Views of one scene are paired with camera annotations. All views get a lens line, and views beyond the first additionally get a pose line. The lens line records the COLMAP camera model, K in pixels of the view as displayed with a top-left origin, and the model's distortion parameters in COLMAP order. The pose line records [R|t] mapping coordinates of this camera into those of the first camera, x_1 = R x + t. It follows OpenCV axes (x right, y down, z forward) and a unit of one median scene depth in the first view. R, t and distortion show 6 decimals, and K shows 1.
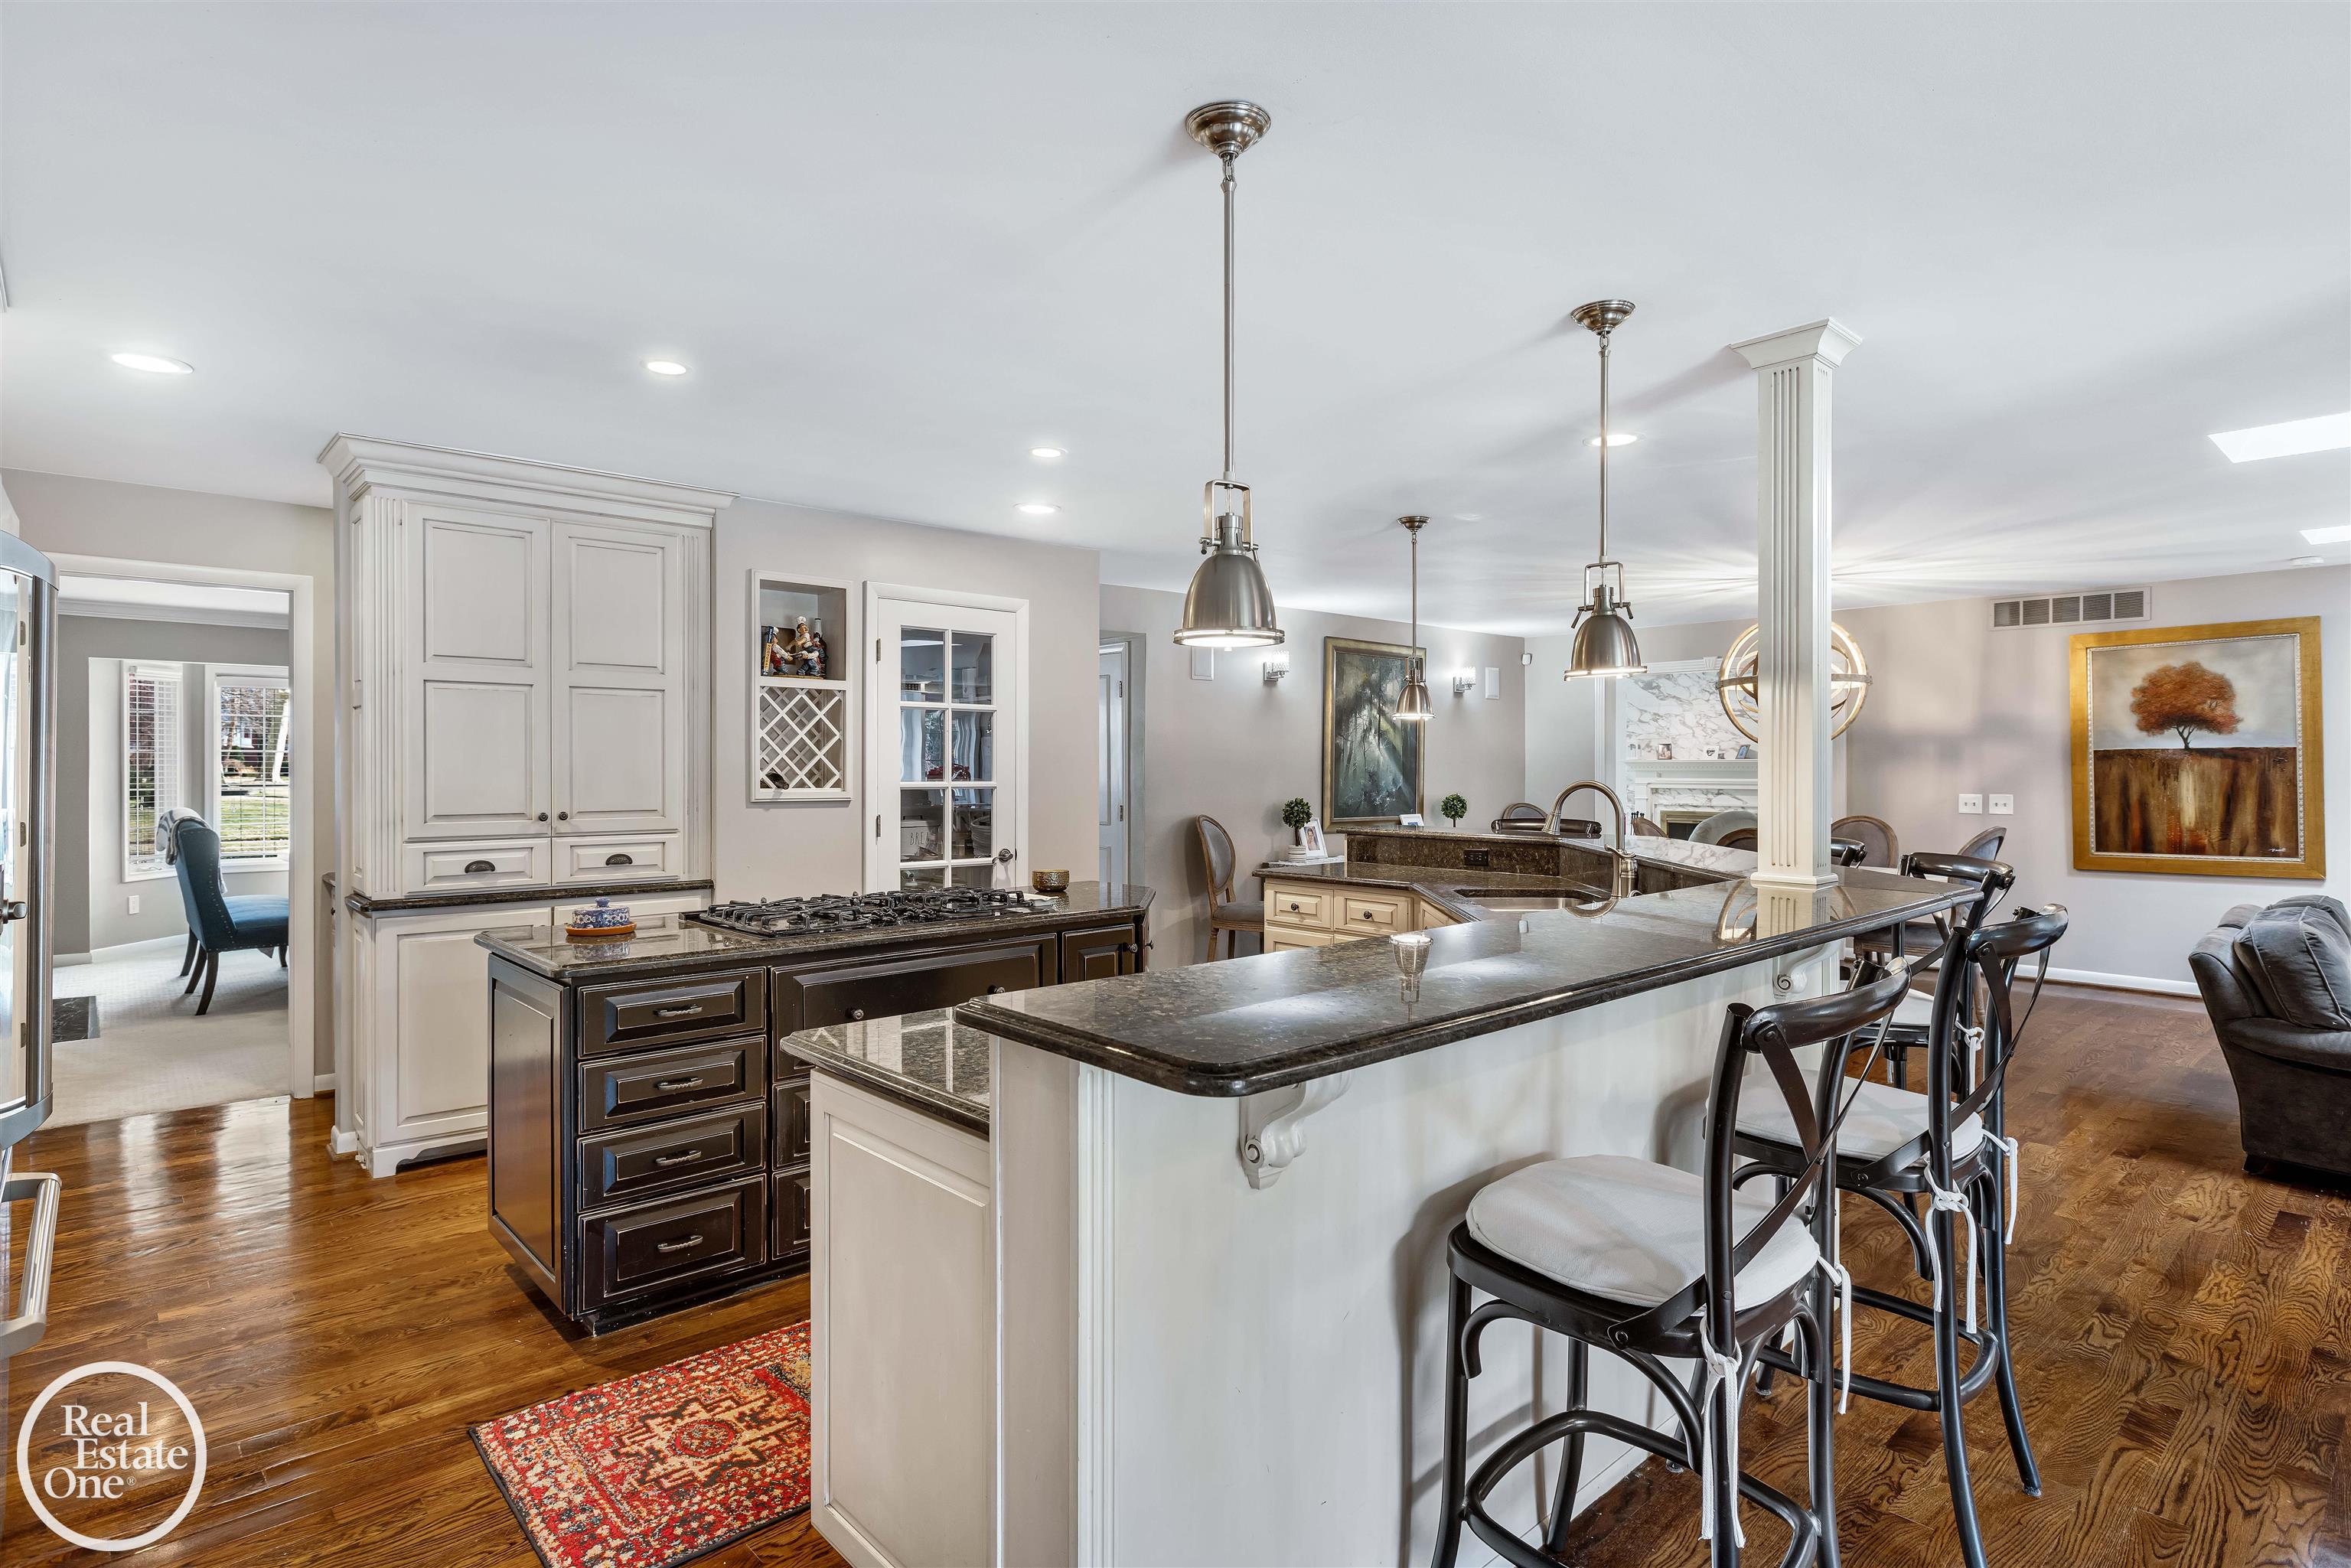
lens RADIAL K [[1202.1, 0, 1176.0], [0, 1202.1, 772.2], [0, 0, 1]] dist [-0.002907, -0.000322]
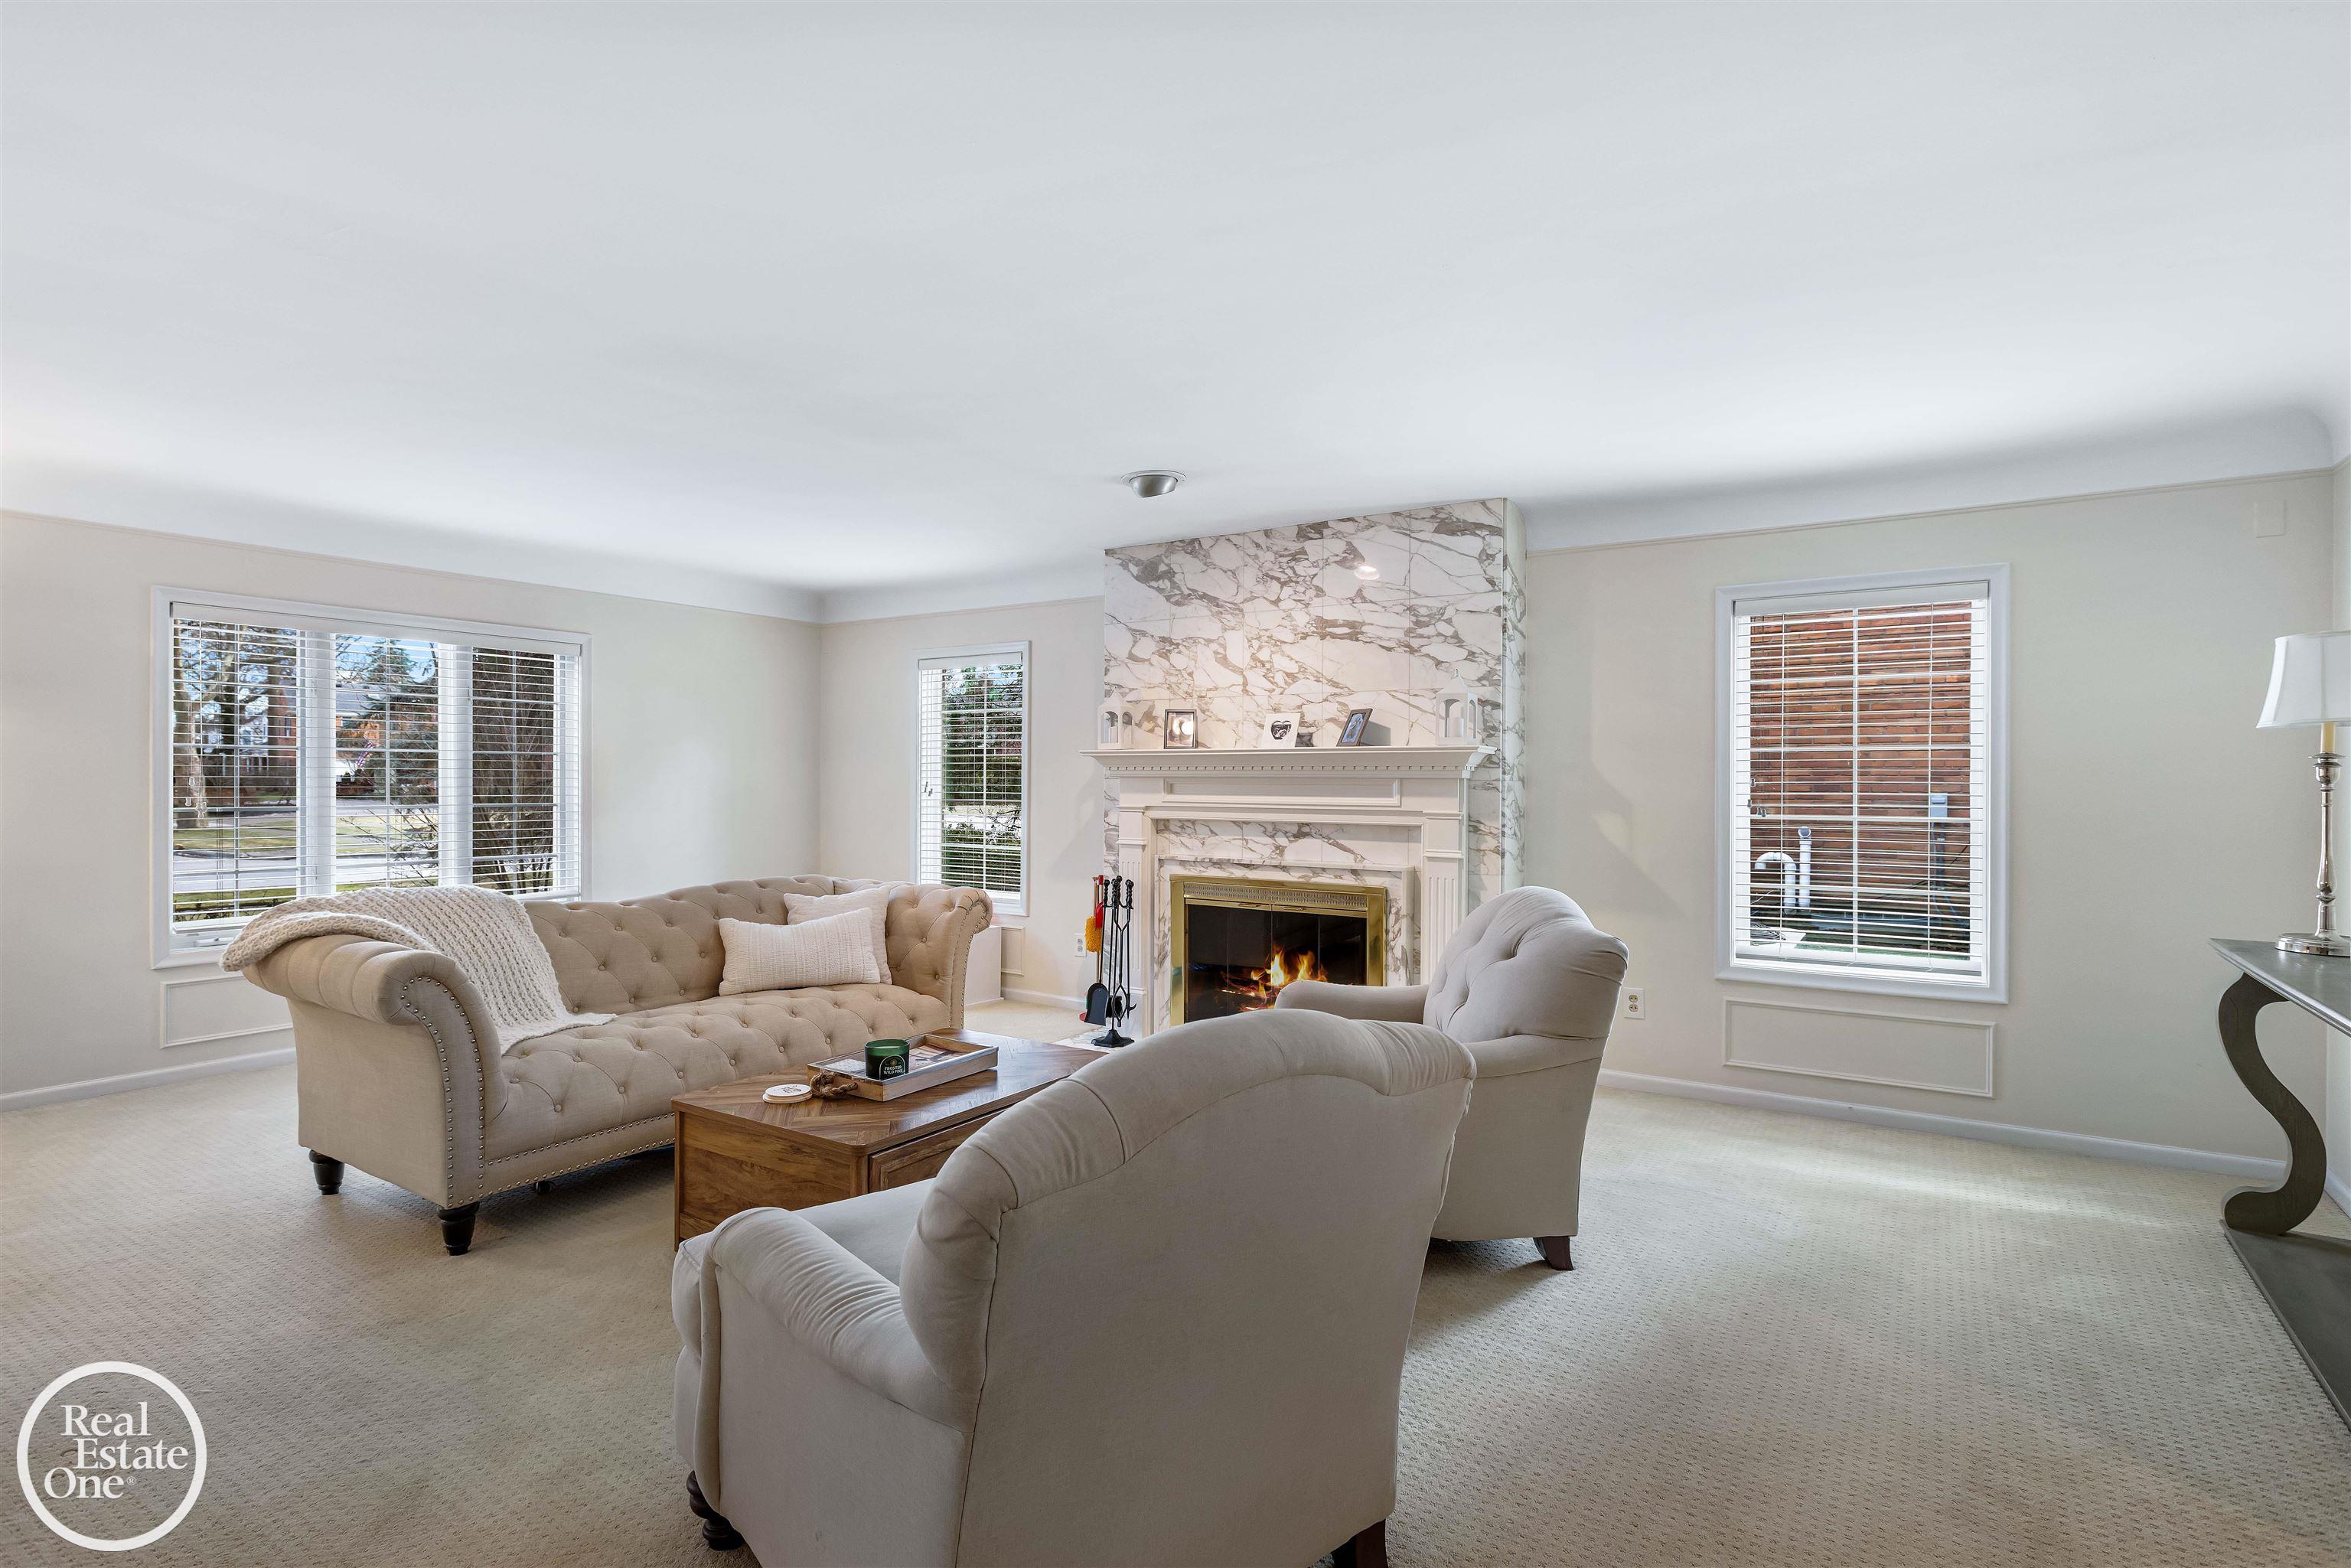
lens RADIAL K [[1139.8, 0, 1182.8], [0, 1139.8, 775.3], [0, 0, 1]] dist [0.000256, 0.000673]
pose [[0.966824, 0.001864, 0.255438, 0.854541], [-0.001029, 0.999994, -0.003403, -0.001017], [-0.255443, 0.003027, 0.966819, 1.735575]]
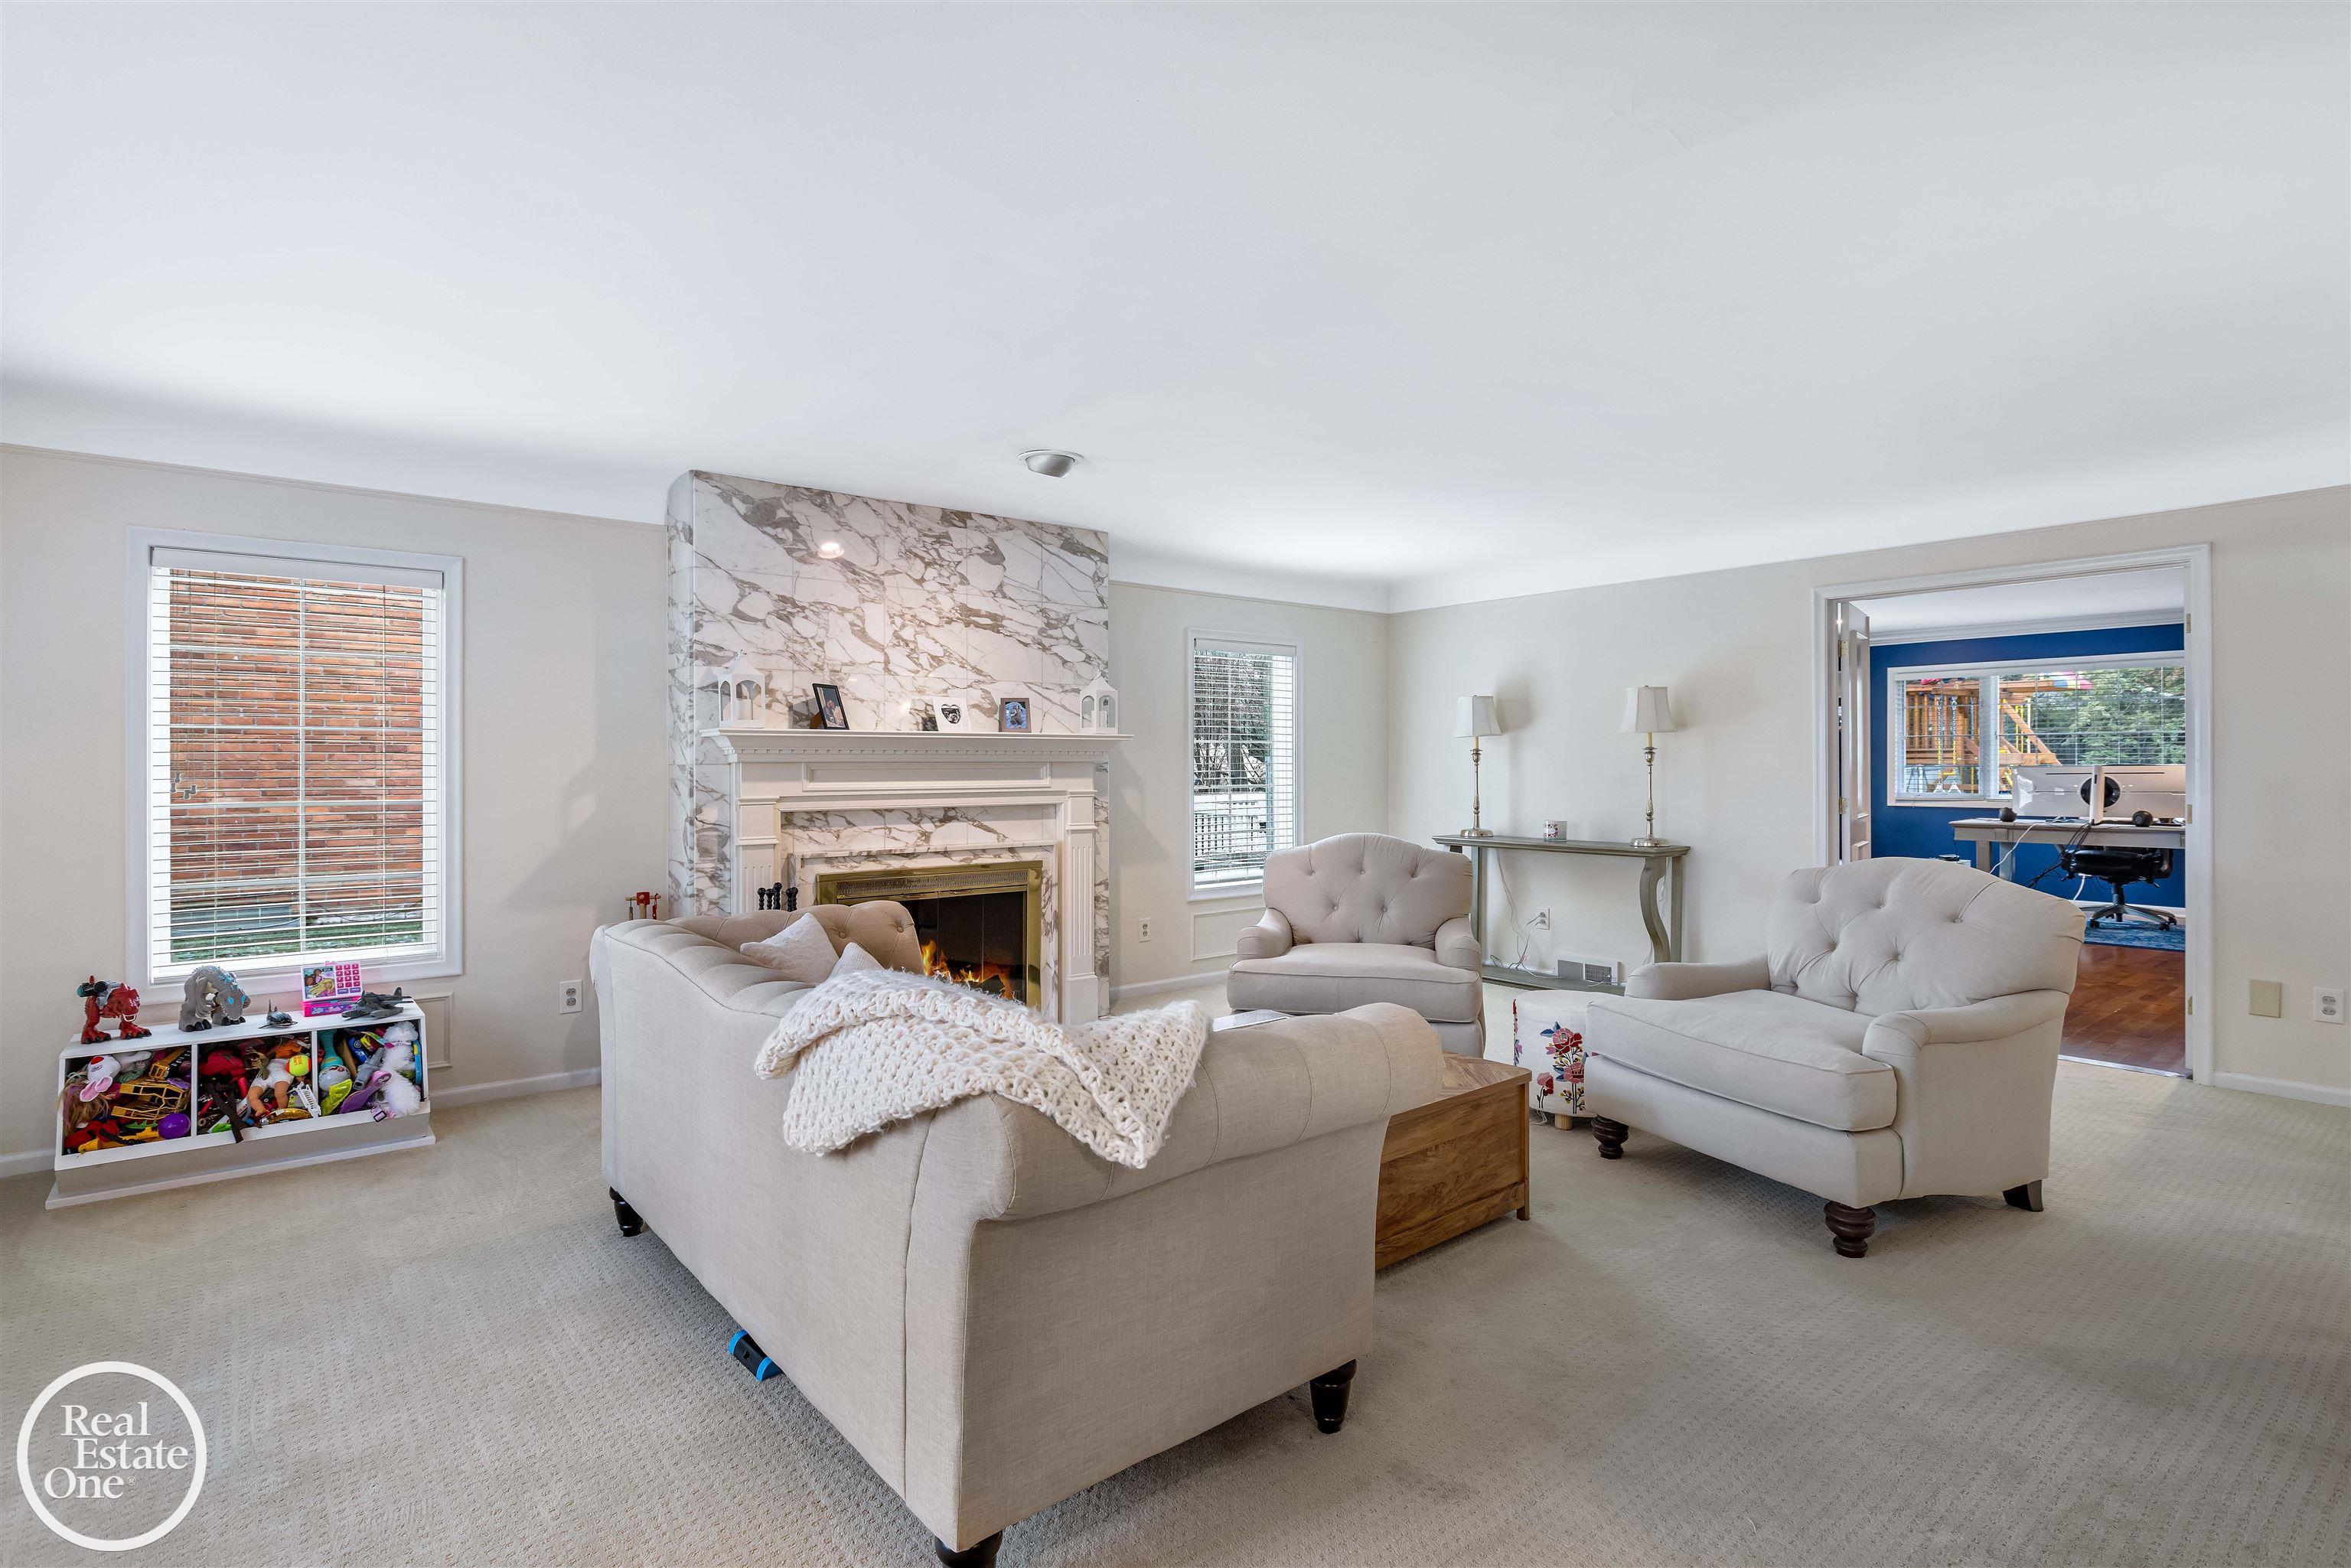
lens RADIAL K [[1155.5, 0, 1140.9], [0, 1155.5, 748.2], [0, 0, 1]] dist [0.000235, 0.000411]
pose [[0.071216, 0.009779, 0.997413, 0.202040], [0.004206, 0.999940, -0.010104, -0.003560], [-0.997452, 0.004915, 0.071170, 2.444328]]
